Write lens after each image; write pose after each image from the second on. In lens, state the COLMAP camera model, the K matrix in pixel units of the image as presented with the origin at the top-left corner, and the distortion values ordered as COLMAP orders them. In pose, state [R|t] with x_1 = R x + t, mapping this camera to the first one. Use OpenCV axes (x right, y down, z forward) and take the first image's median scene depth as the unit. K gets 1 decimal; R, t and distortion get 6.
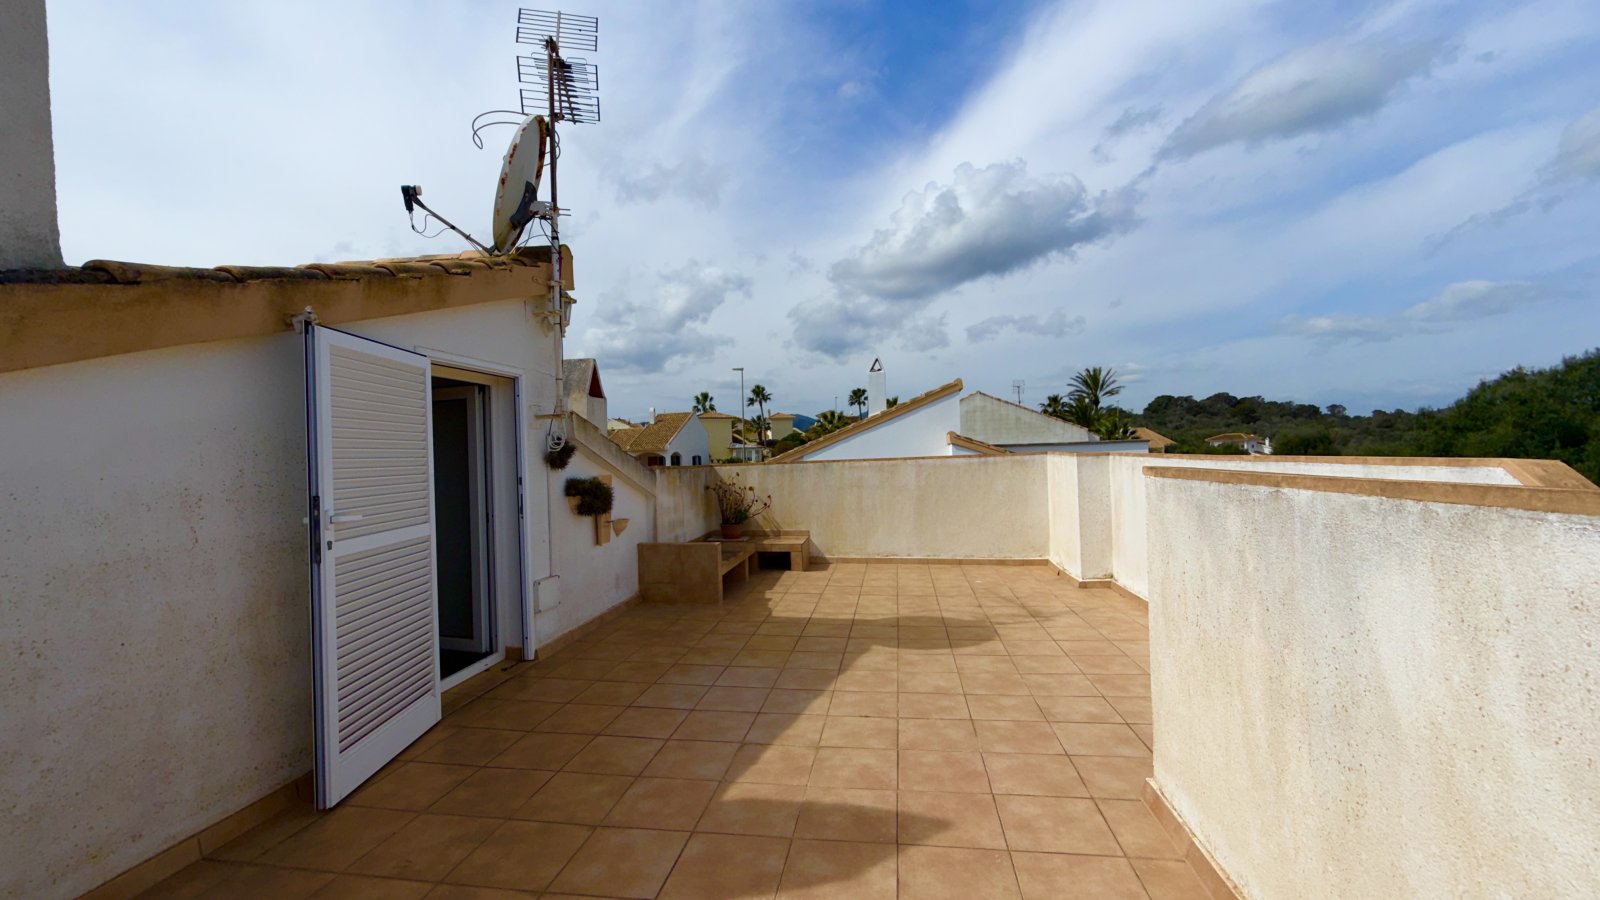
lens RADIAL K [[633.3, 0, 793.1], [0, 633.3, 450.0], [0, 0, 1]] dist [-0.001476, -0.000056]
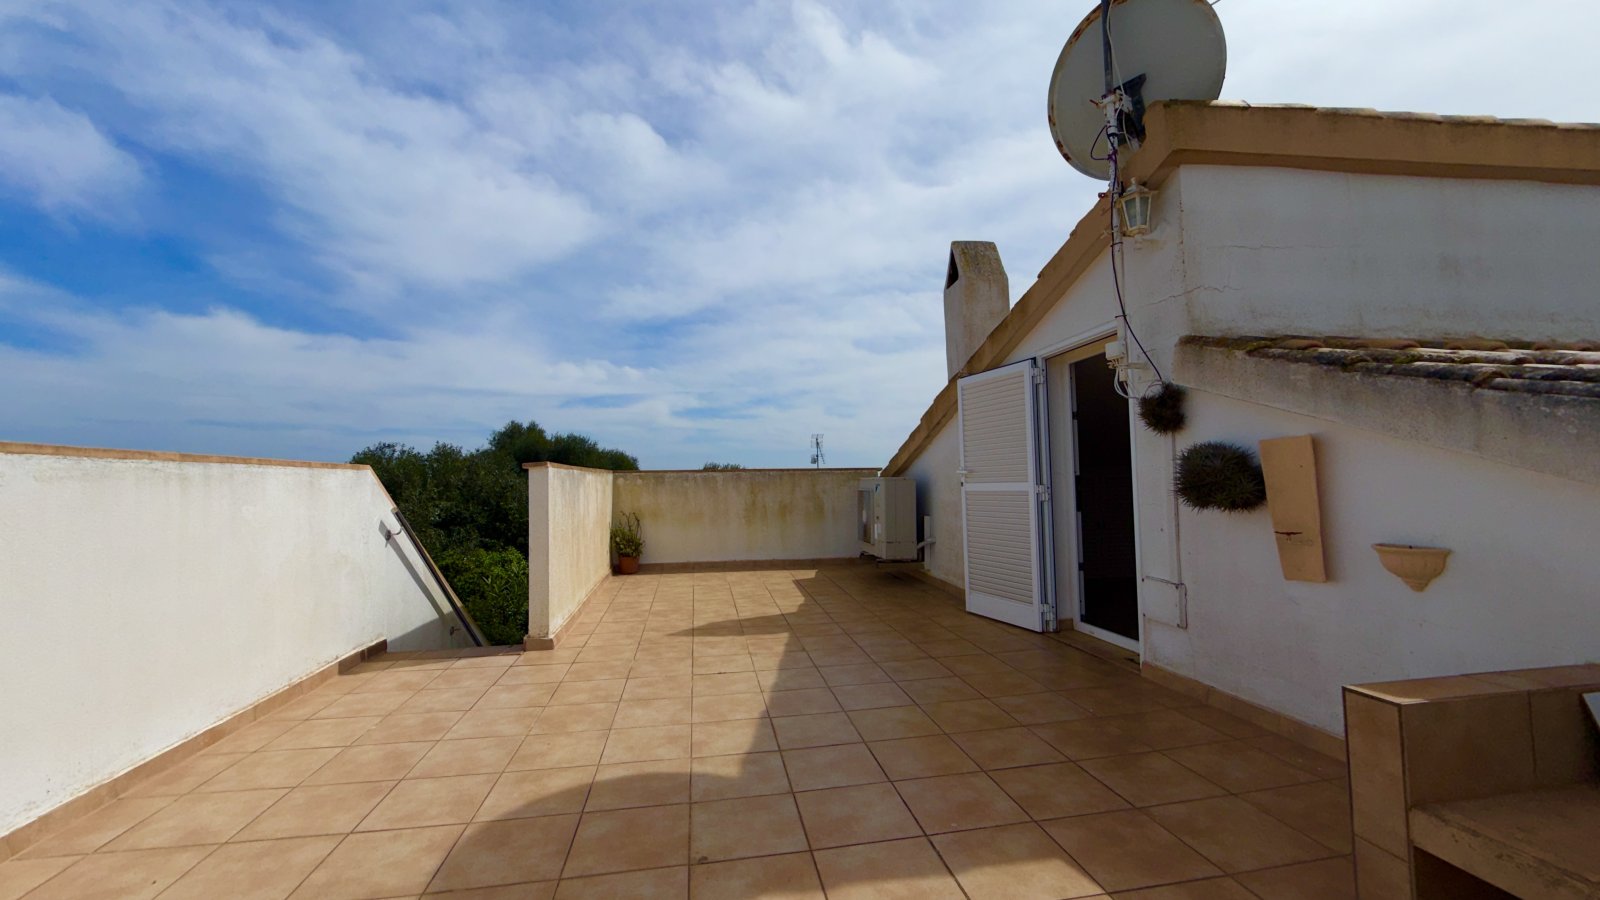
lens RADIAL K [[639.1, 0, 794.4], [0, 639.1, 451.3], [0, 0, 1]] dist [0.002820, -0.000036]
pose [[-0.948459, 0.036575, -0.314782, 0.294344], [0.054809, 0.997281, -0.049268, 0.078600], [0.312124, -0.063982, -0.947885, 1.887498]]
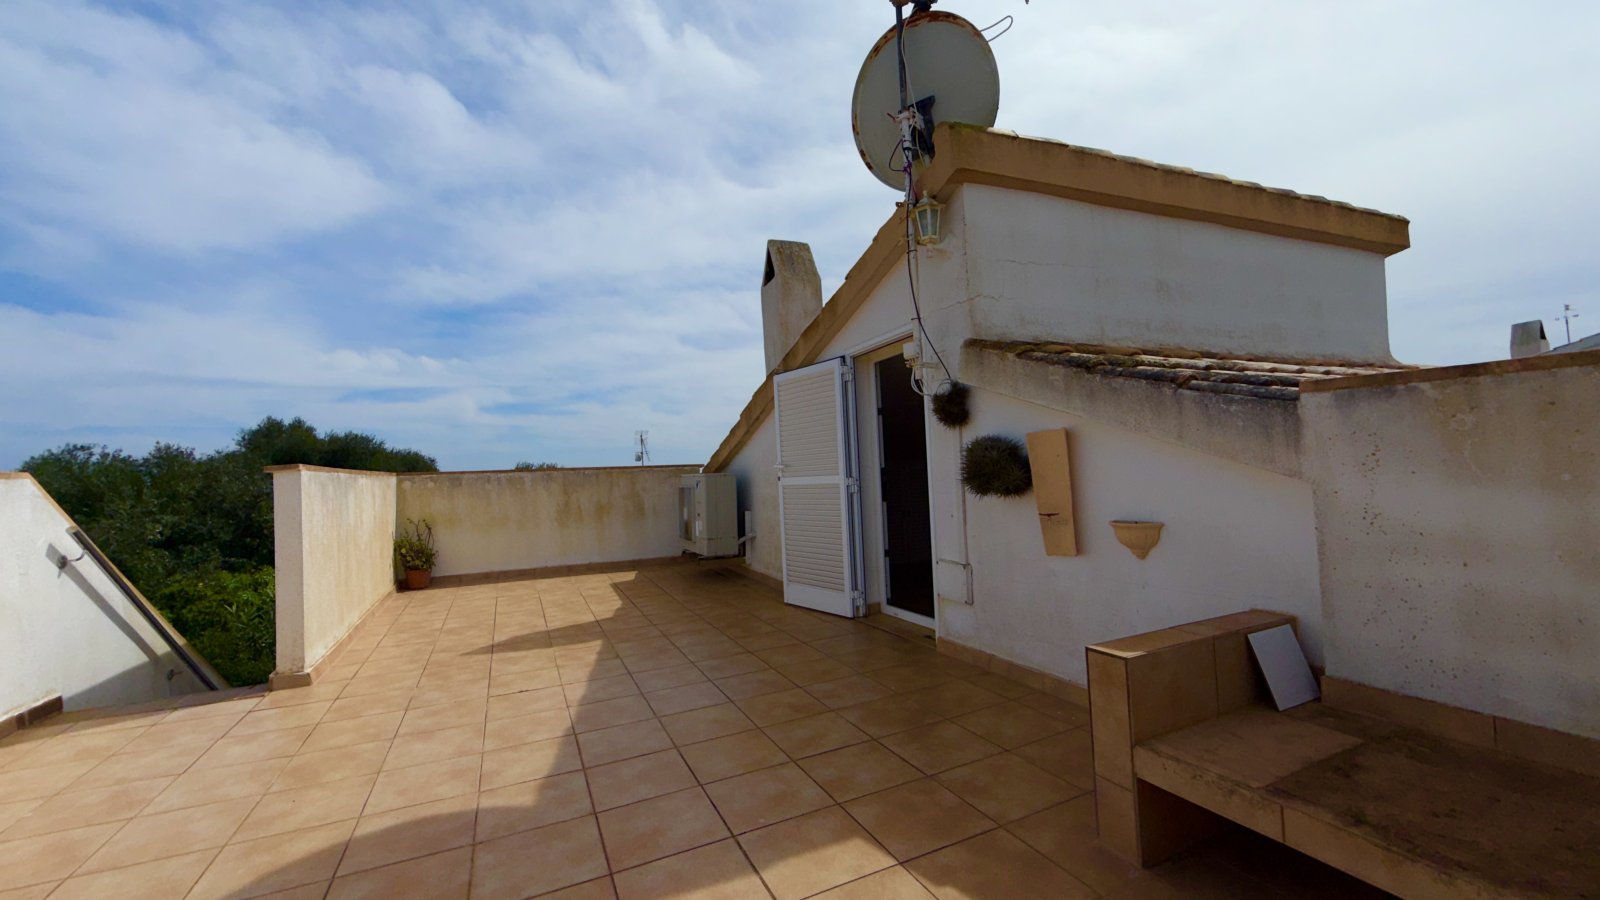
lens RADIAL K [[639.1, 0, 794.4], [0, 639.1, 451.3], [0, 0, 1]] dist [0.002820, -0.000036]
pose [[-0.830983, 0.049914, -0.554054, 0.267269], [0.077393, 0.996654, -0.026289, 0.080776], [0.550888, -0.064725, -0.832066, 1.880257]]
